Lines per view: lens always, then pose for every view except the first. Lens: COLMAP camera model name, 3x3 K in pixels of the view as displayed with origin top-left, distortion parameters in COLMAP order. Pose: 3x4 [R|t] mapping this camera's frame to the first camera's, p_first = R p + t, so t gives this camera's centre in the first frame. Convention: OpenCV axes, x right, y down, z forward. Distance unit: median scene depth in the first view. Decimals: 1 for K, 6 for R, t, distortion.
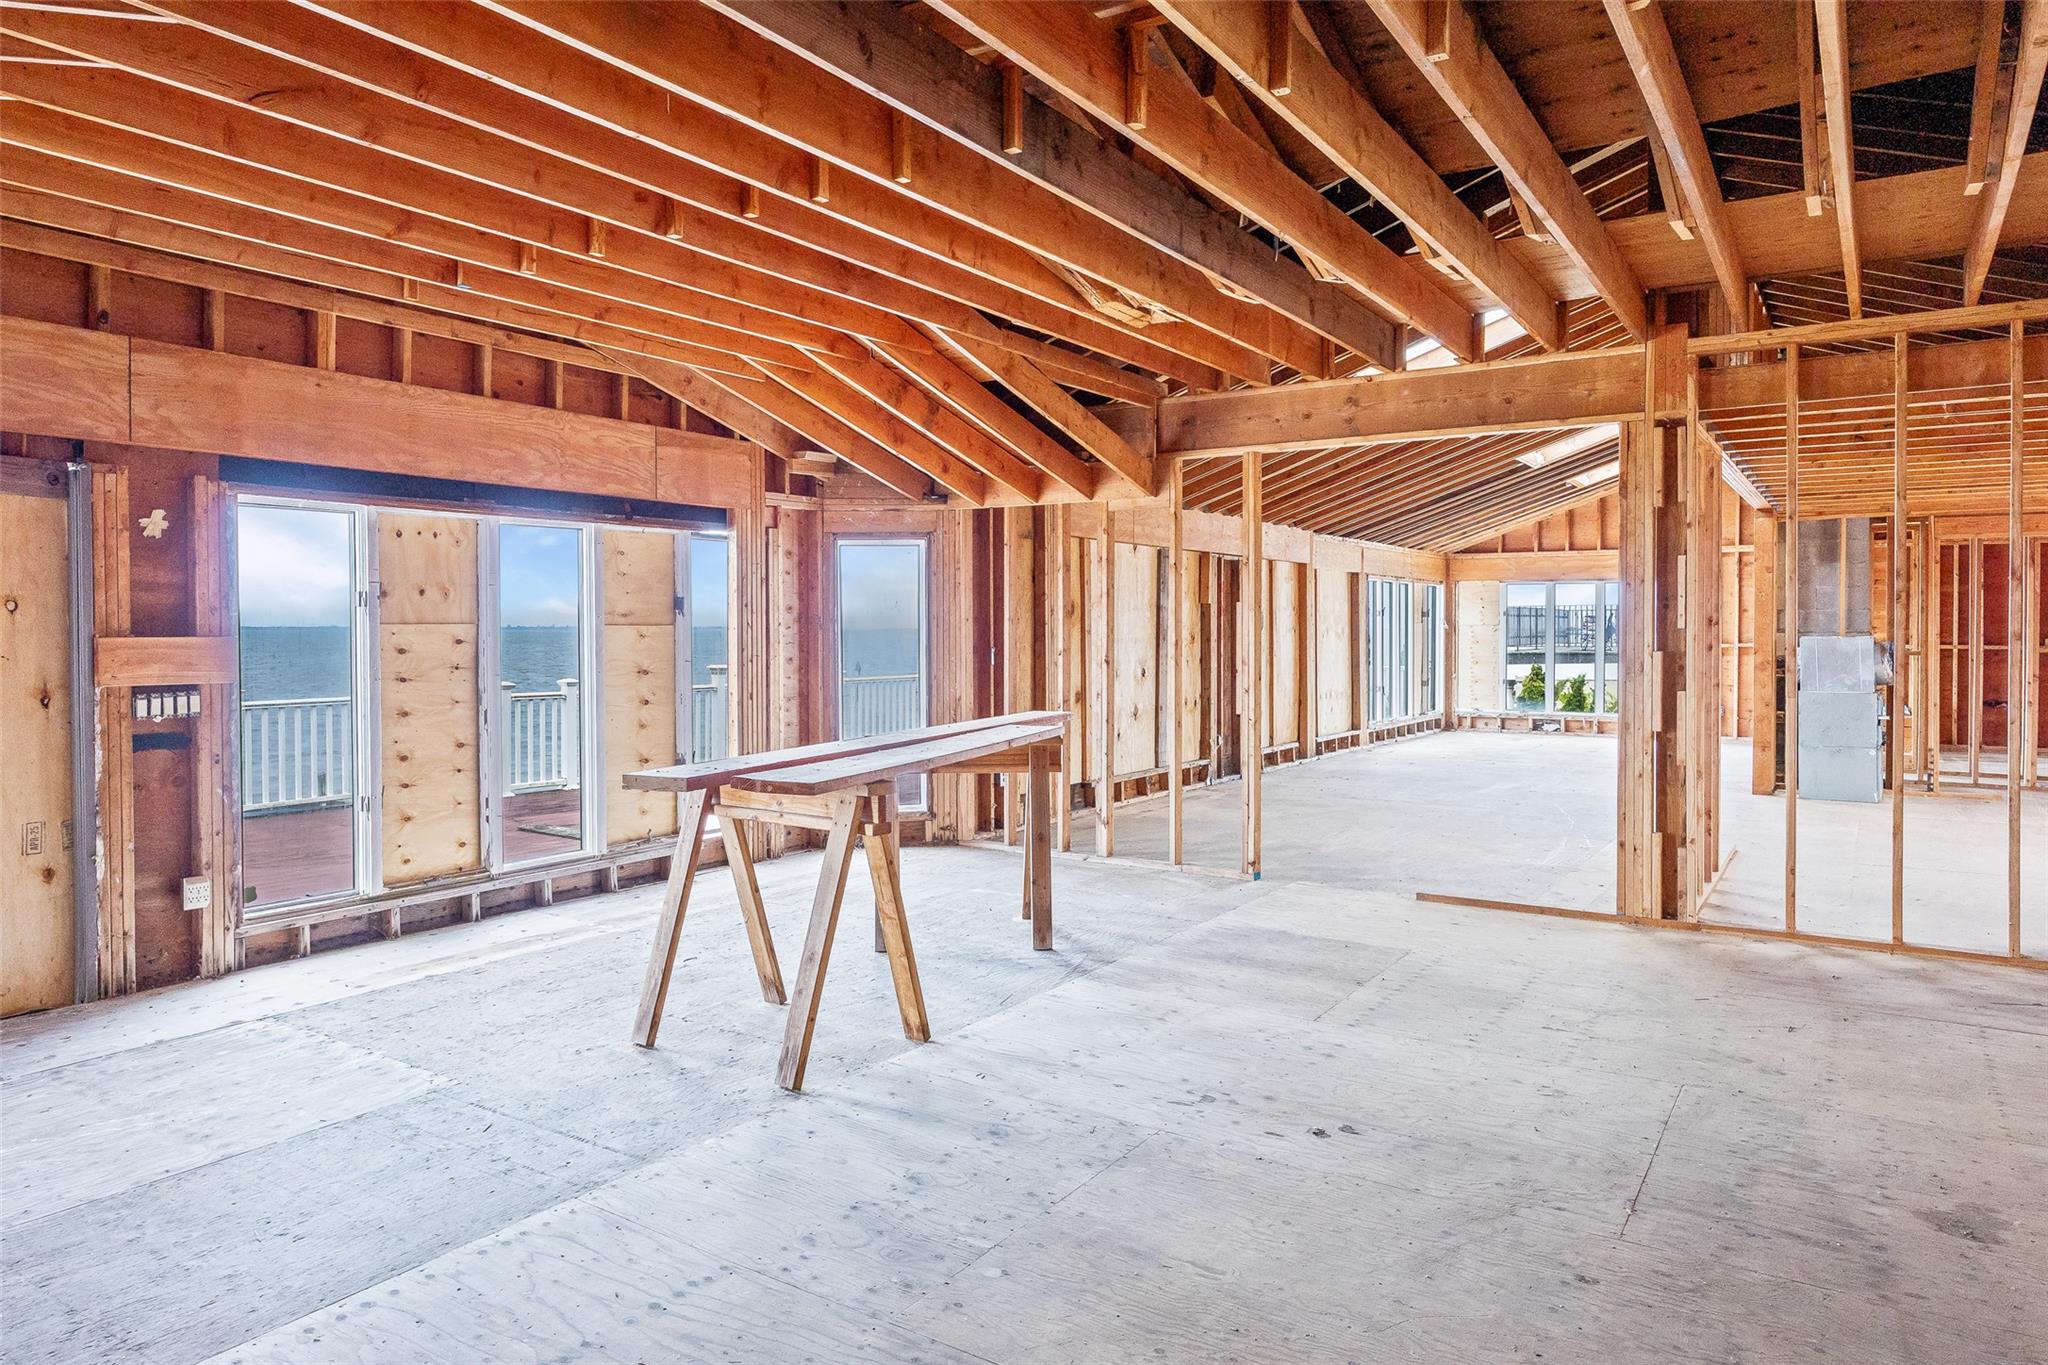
lens RADIAL K [[1275.4, 0, 1036.0], [0, 1275.4, 641.7], [0, 0, 1]] dist [-0.006003, -0.001148]
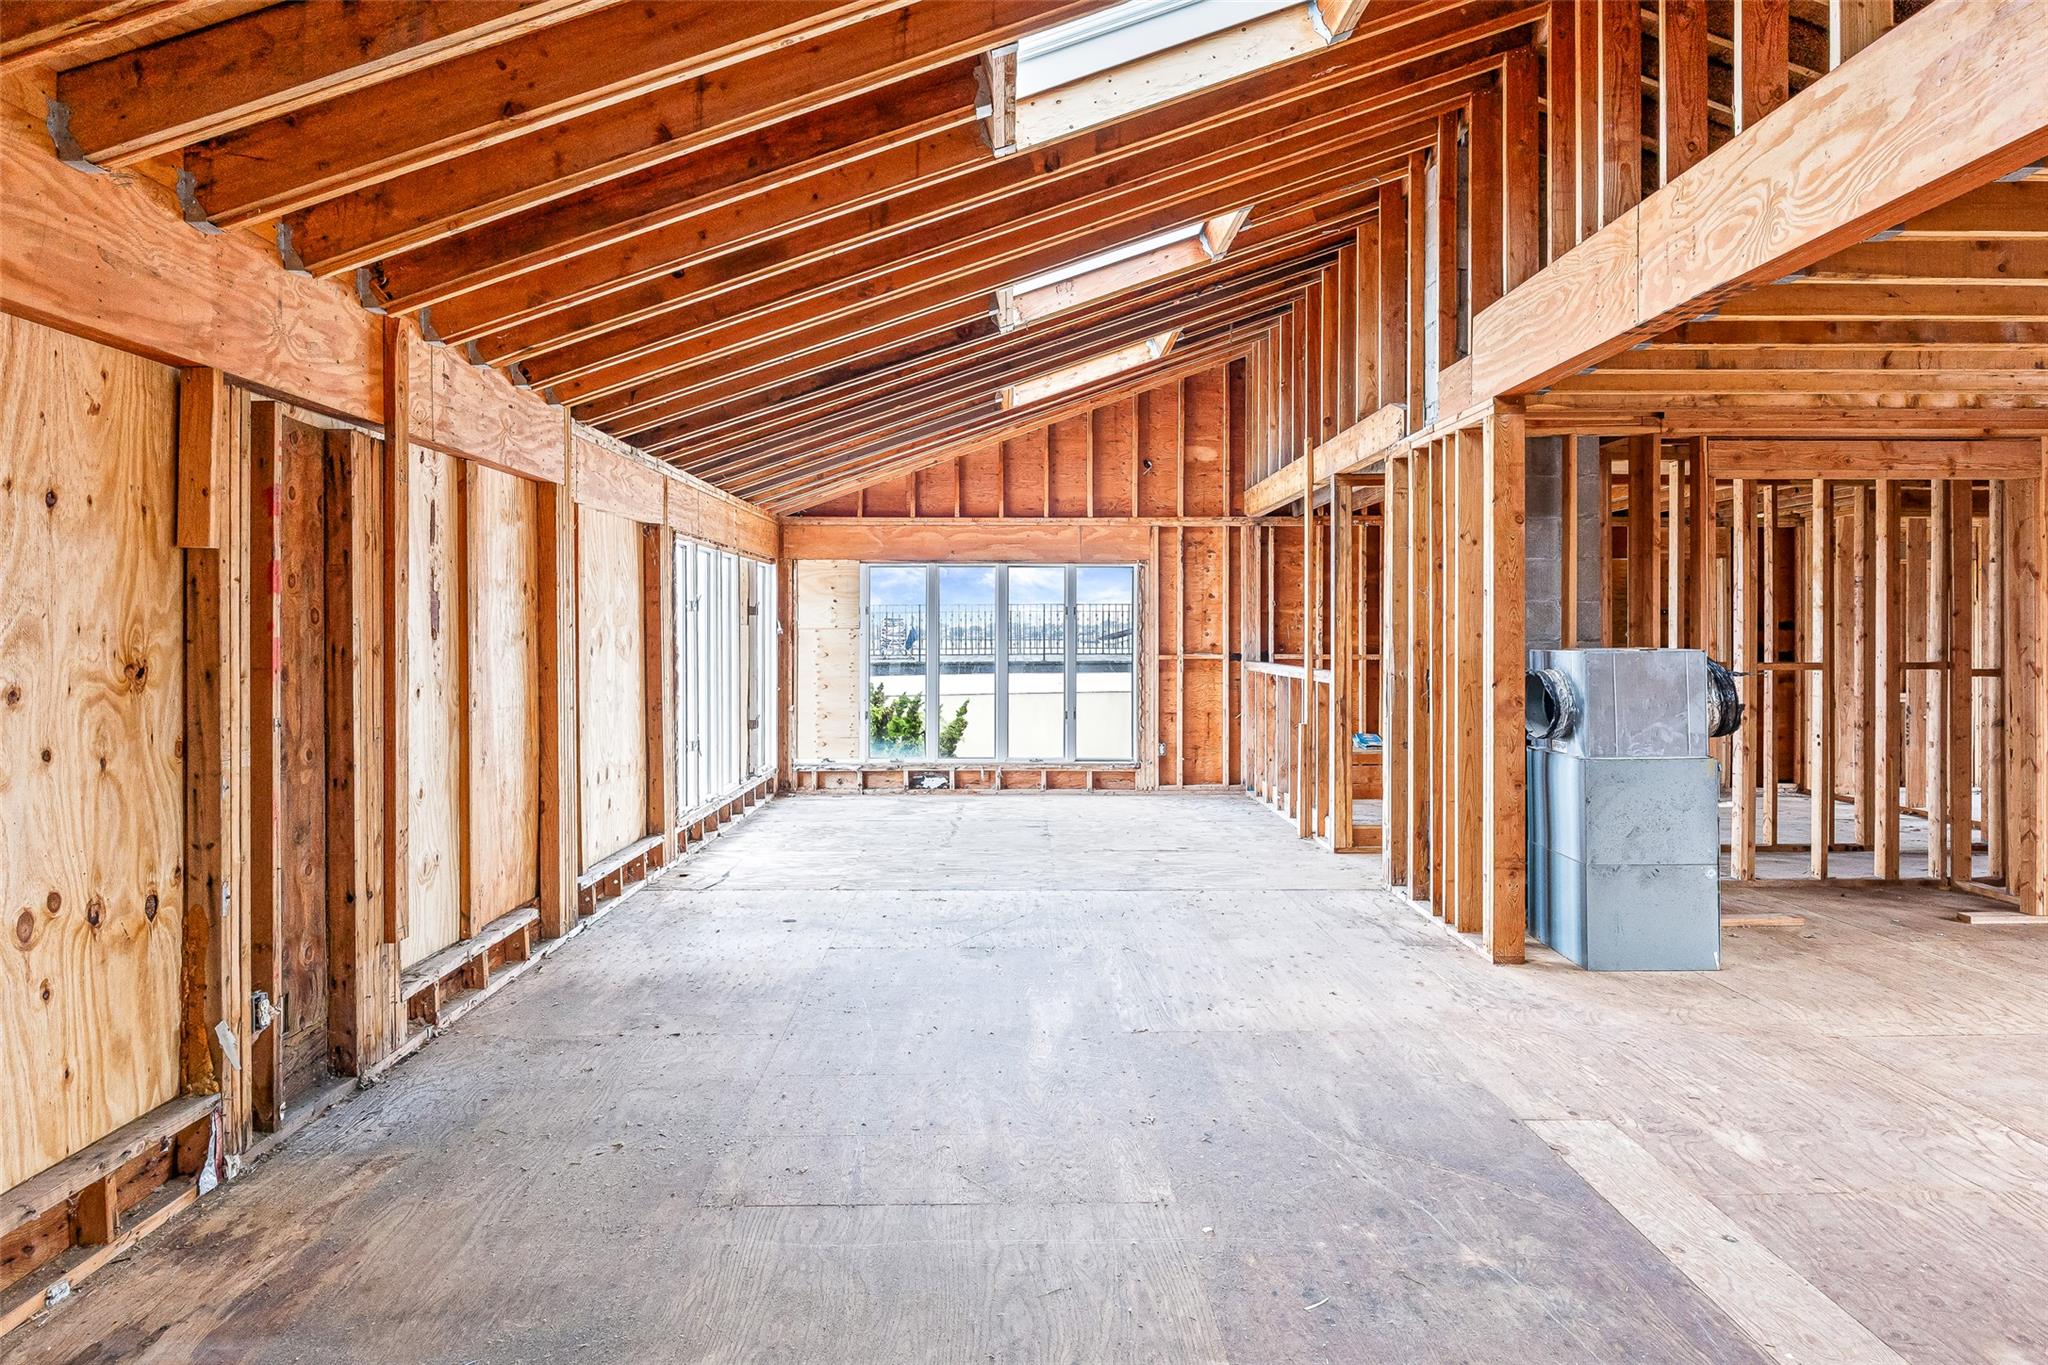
lens RADIAL K [[1192.3, 0, 1021.4], [0, 1192.3, 638.9], [0, 0, 1]] dist [-0.008134, 0.003546]
pose [[0.826877, -0.003998, 0.562369, 0.099533], [0.007509, 0.999964, -0.003932, -0.005174], [-0.562333, 0.007474, 0.826877, 0.496433]]
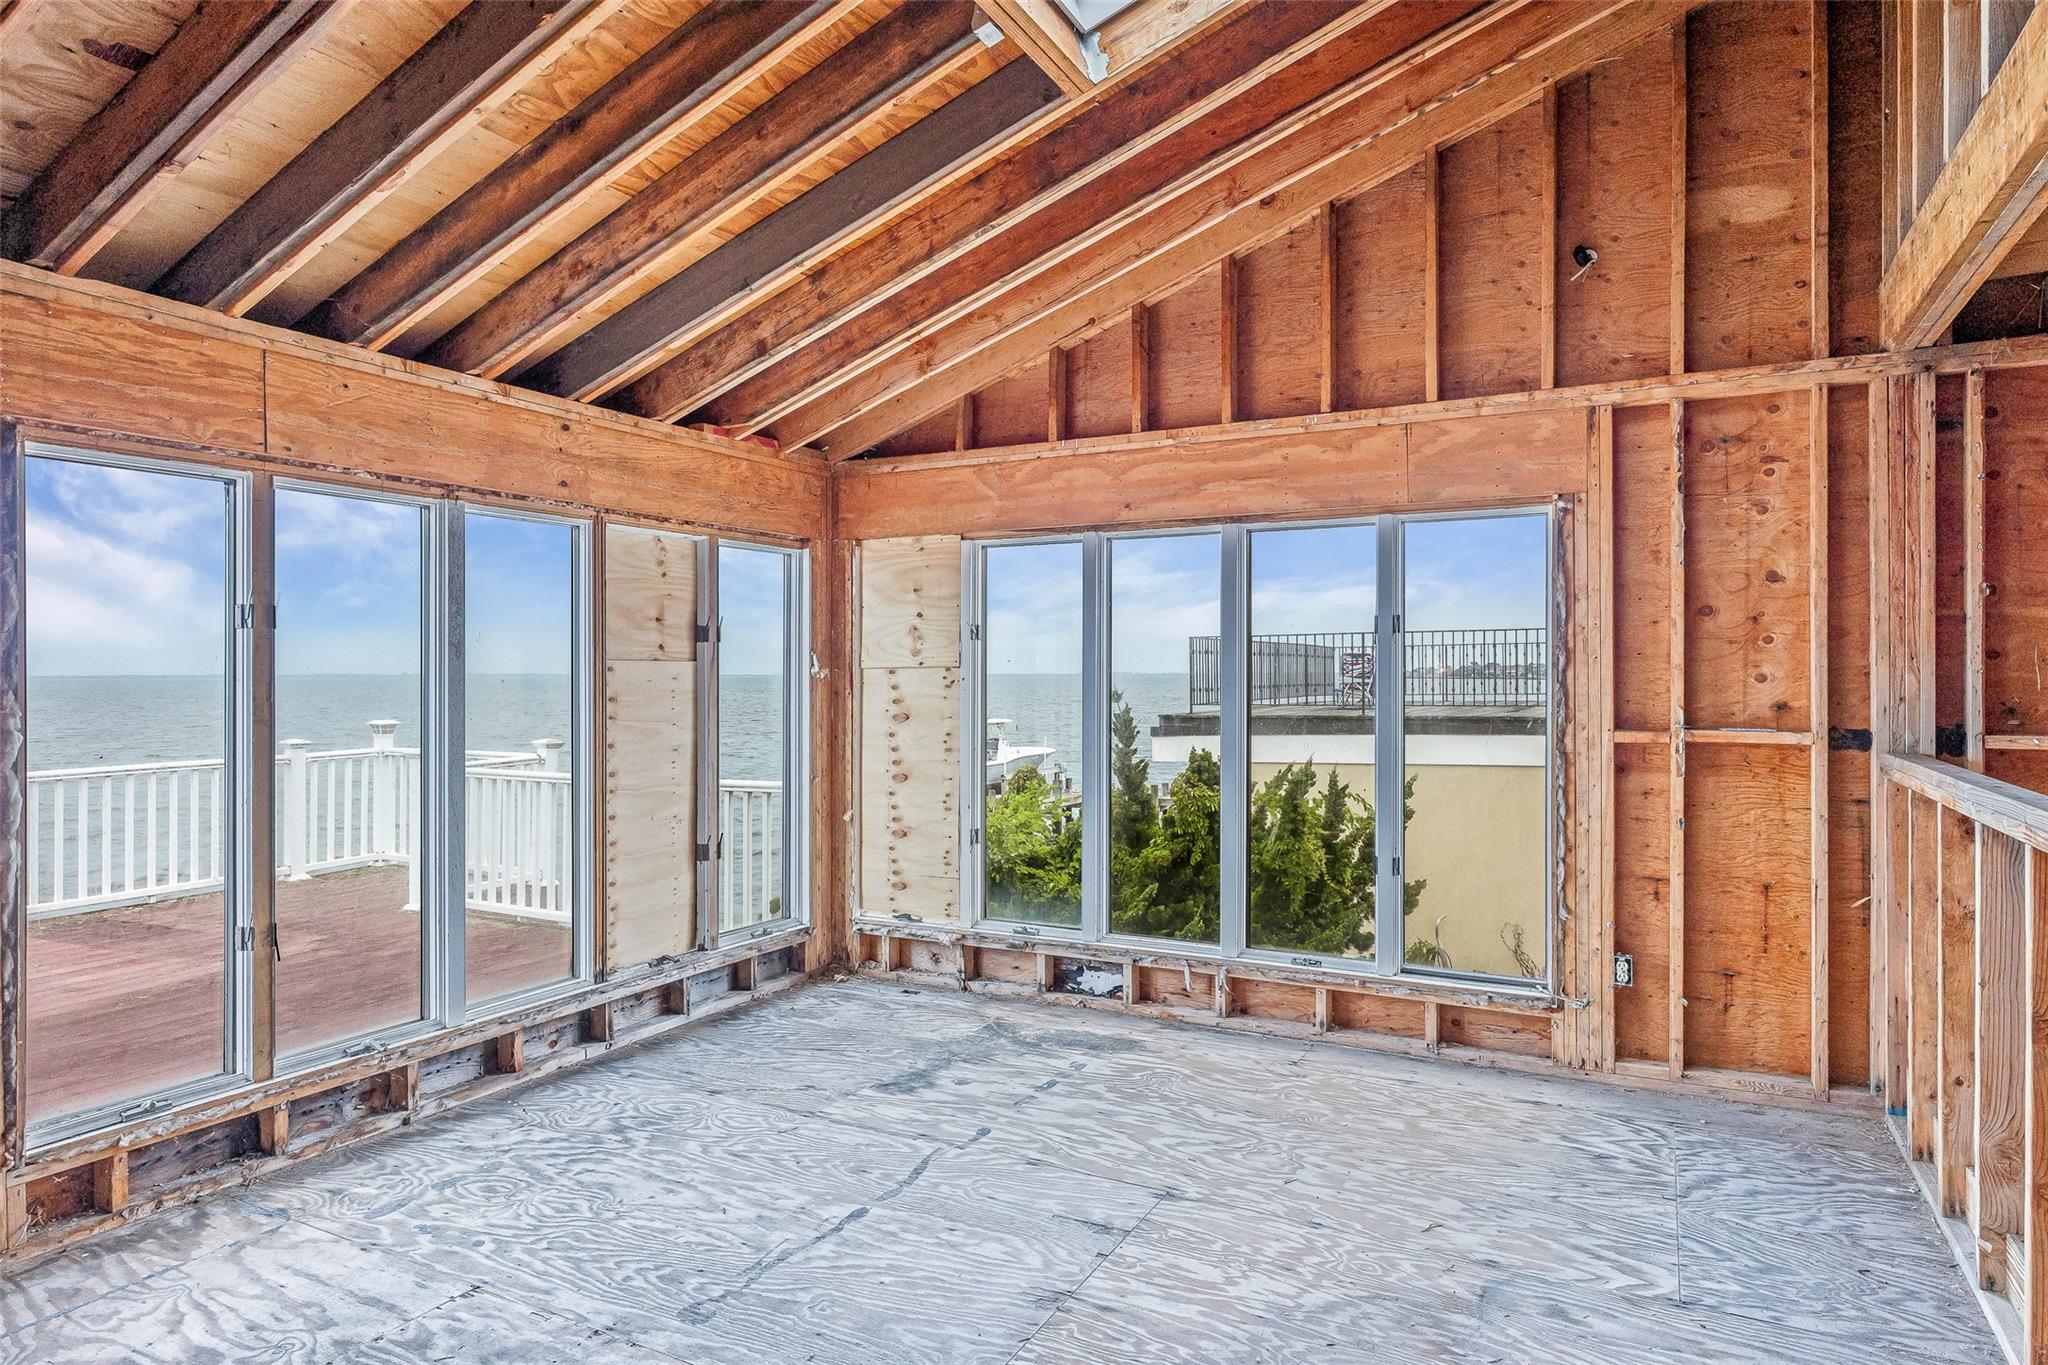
lens RADIAL K [[1192.3, 0, 1010.5], [0, 1192.3, 676.1], [0, 0, 1]] dist [-0.008134, 0.003546]
pose [[0.995870, -0.002970, 0.090742, 0.381675], [0.004006, 0.999929, -0.011235, -0.007841], [-0.090702, 0.011552, 0.995811, 0.754826]]
